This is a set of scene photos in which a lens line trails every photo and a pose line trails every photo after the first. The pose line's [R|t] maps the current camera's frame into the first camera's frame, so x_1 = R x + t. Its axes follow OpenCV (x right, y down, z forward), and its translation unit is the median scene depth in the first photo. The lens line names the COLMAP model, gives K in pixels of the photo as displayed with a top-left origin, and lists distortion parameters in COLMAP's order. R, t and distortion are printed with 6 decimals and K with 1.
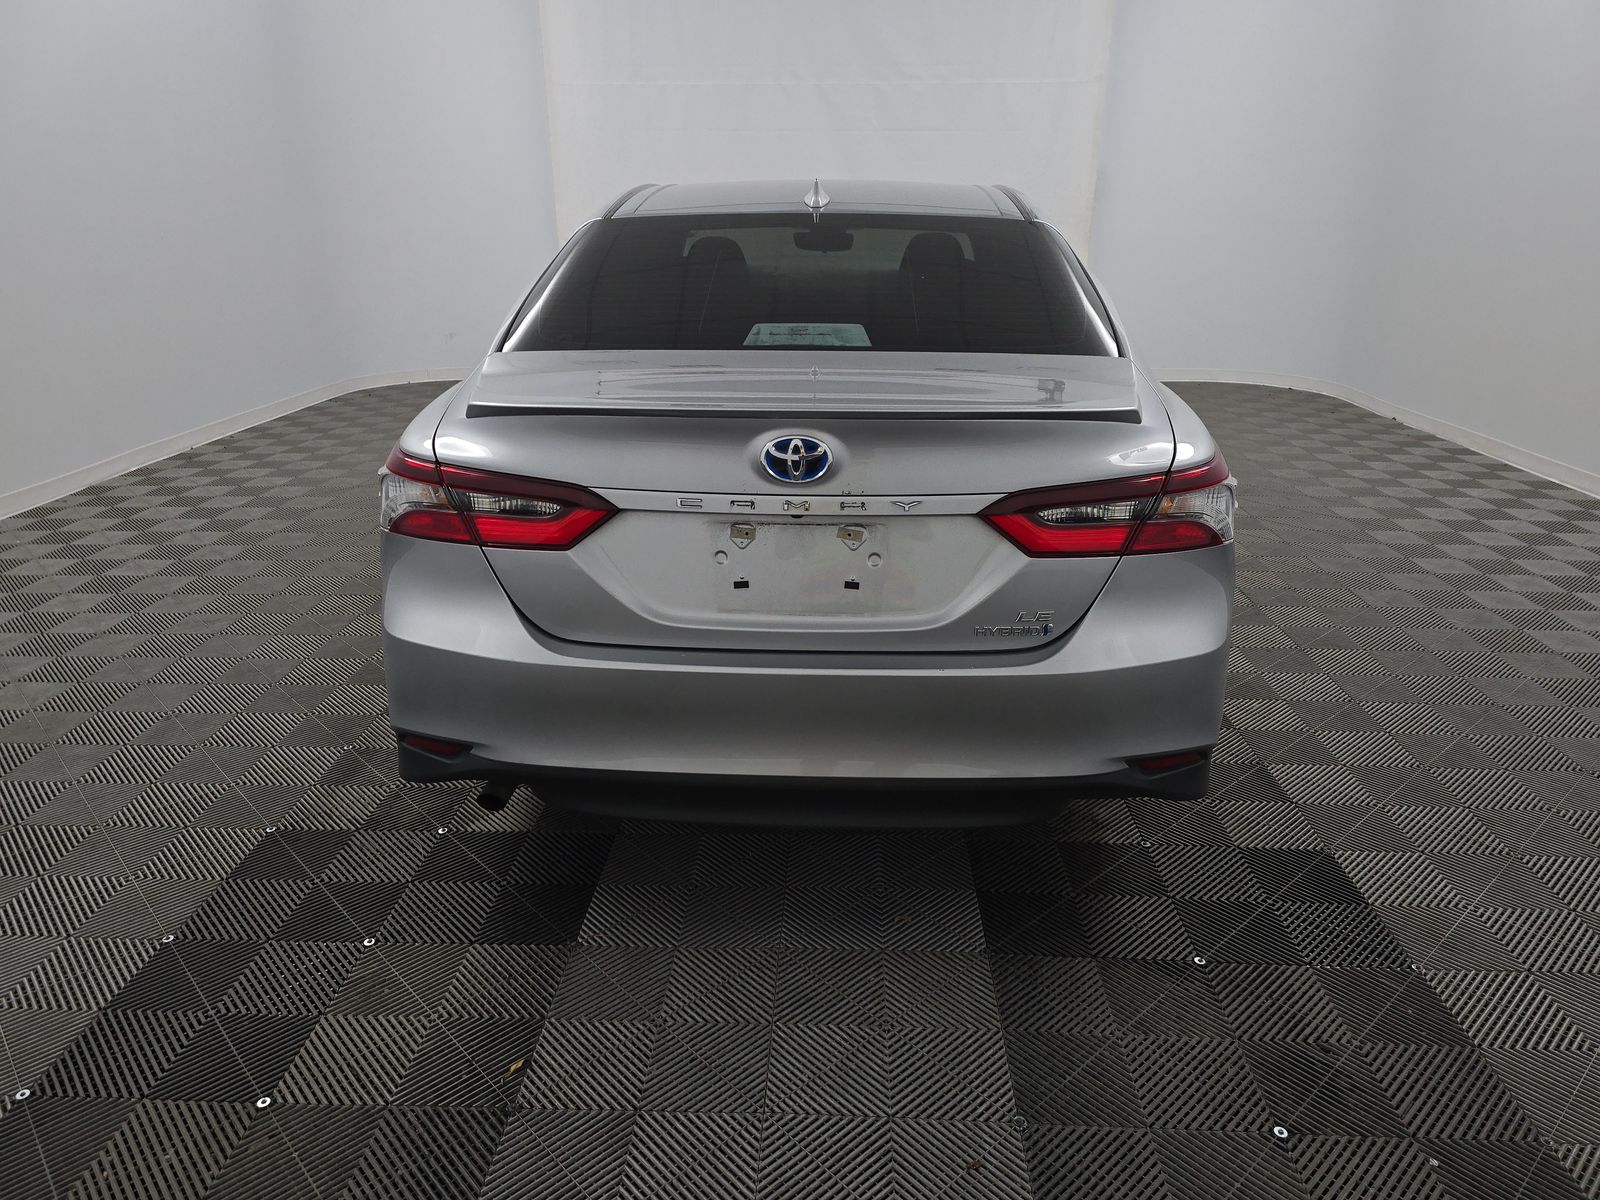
lens RADIAL K [[1087.4, 0, 800.0], [0, 1087.4, 600.0], [0, 0, 1]] dist [0.006968, -0.003963]
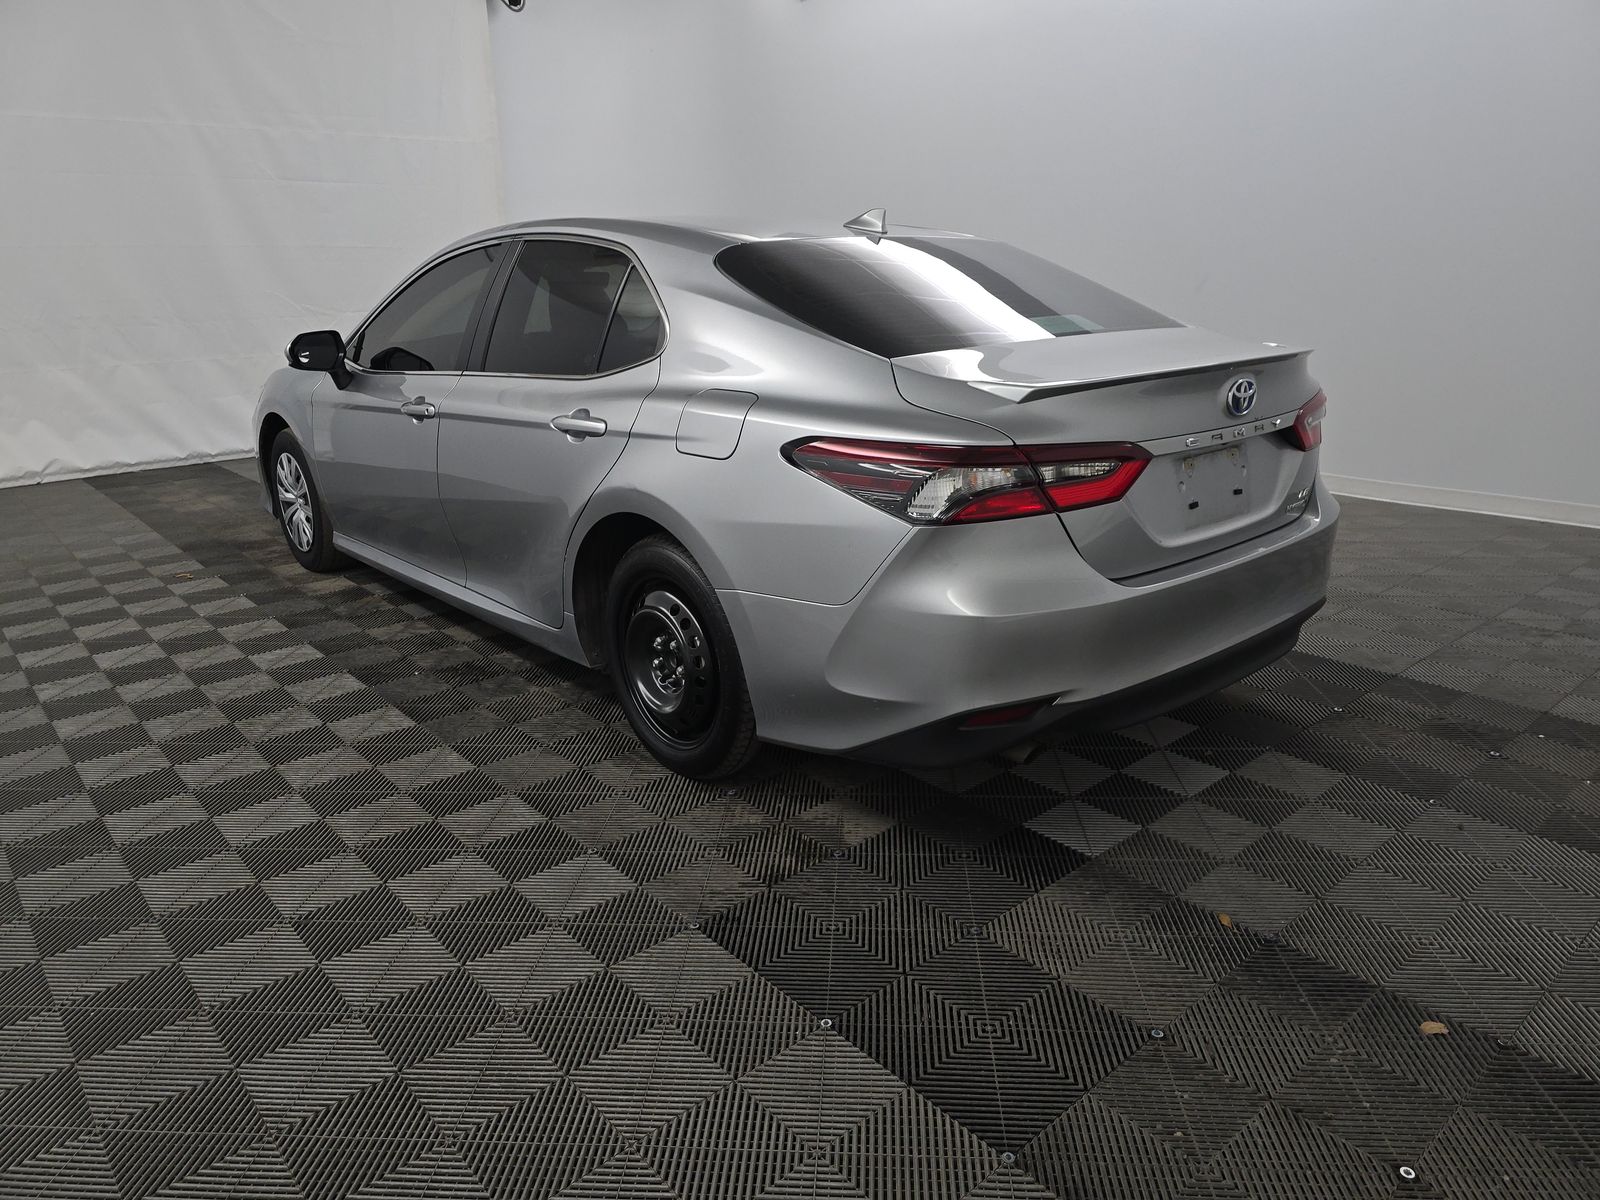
lens RADIAL K [[1055.0, 0, 800.0], [0, 1055.0, 600.0], [0, 0, 1]] dist [-0.000500, -0.001135]
pose [[0.725257, -0.204113, 0.657526, -1.239687], [0.248736, 0.968217, 0.026201, -0.055916], [-0.641976, 0.144548, 0.752976, 0.368284]]
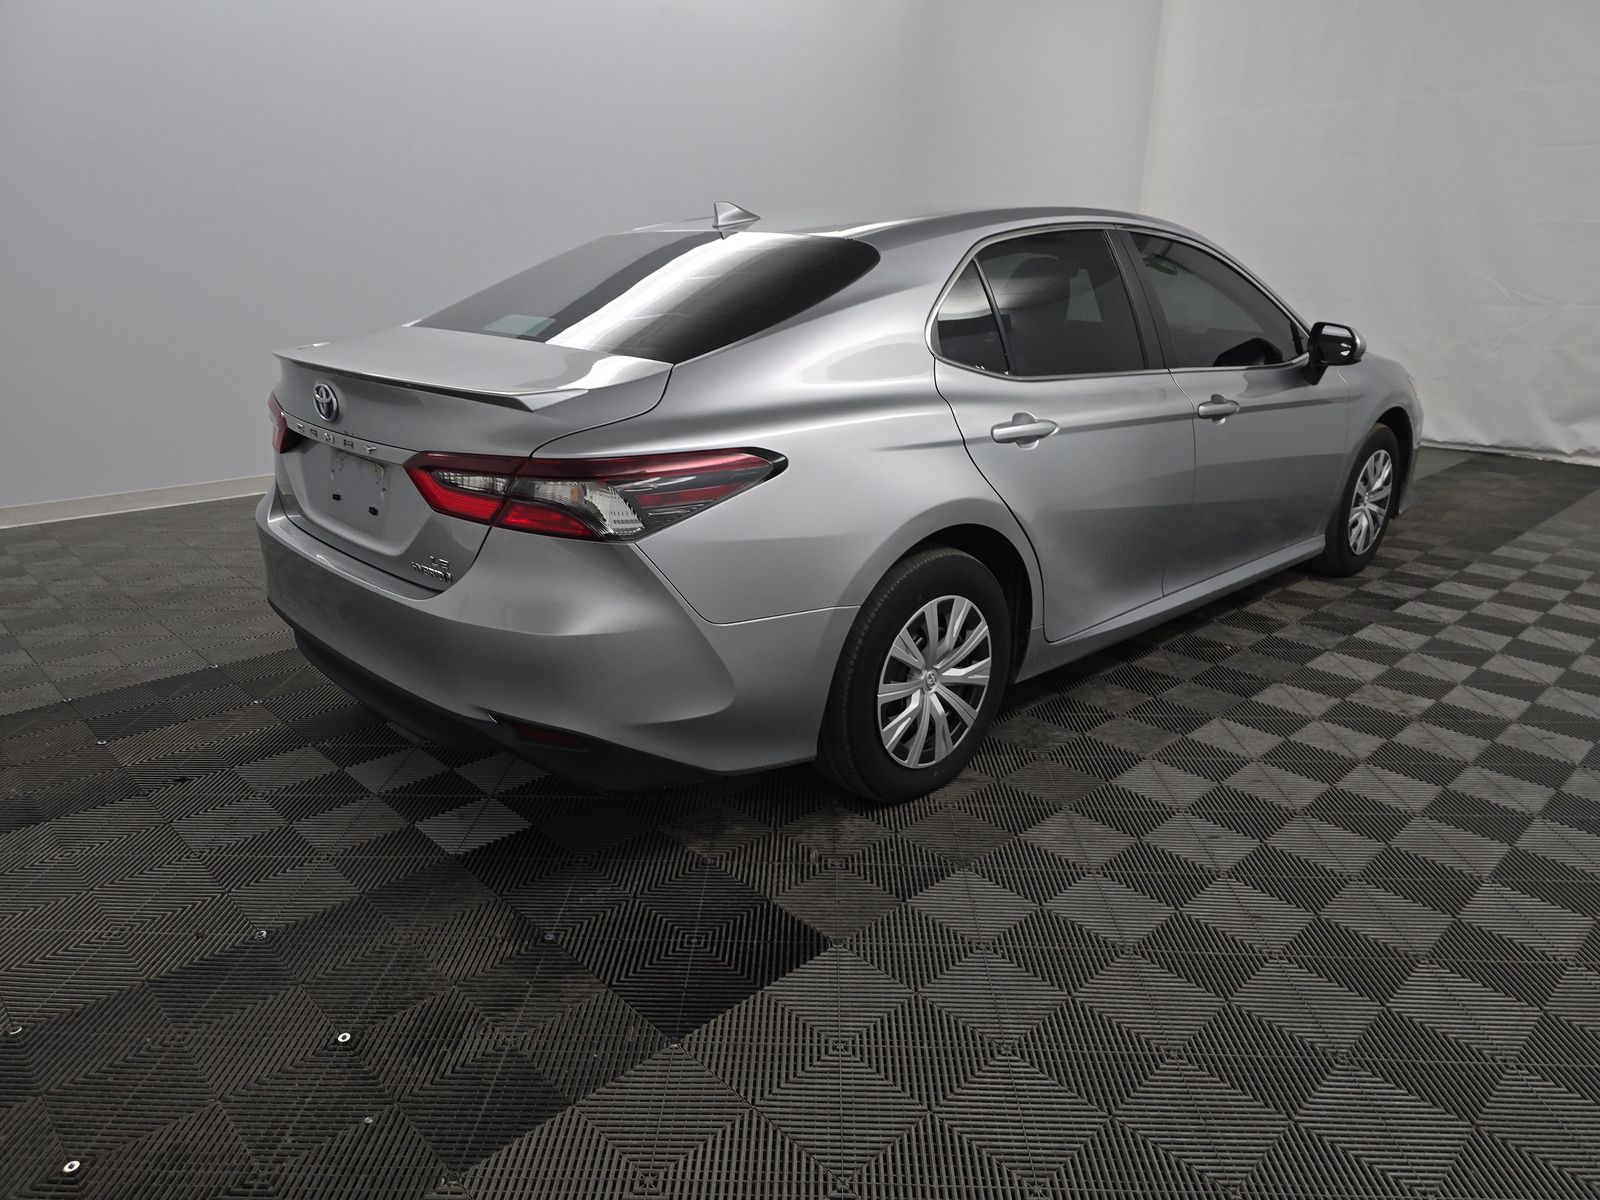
lens RADIAL K [[1087.4, 0, 800.0], [0, 1087.4, 600.0], [0, 0, 1]] dist [0.006968, -0.003963]
pose [[0.723583, 0.224266, -0.652788, 1.279150], [-0.244624, 0.967679, 0.061294, -0.113459], [0.645436, 0.115336, 0.755056, 0.374840]]
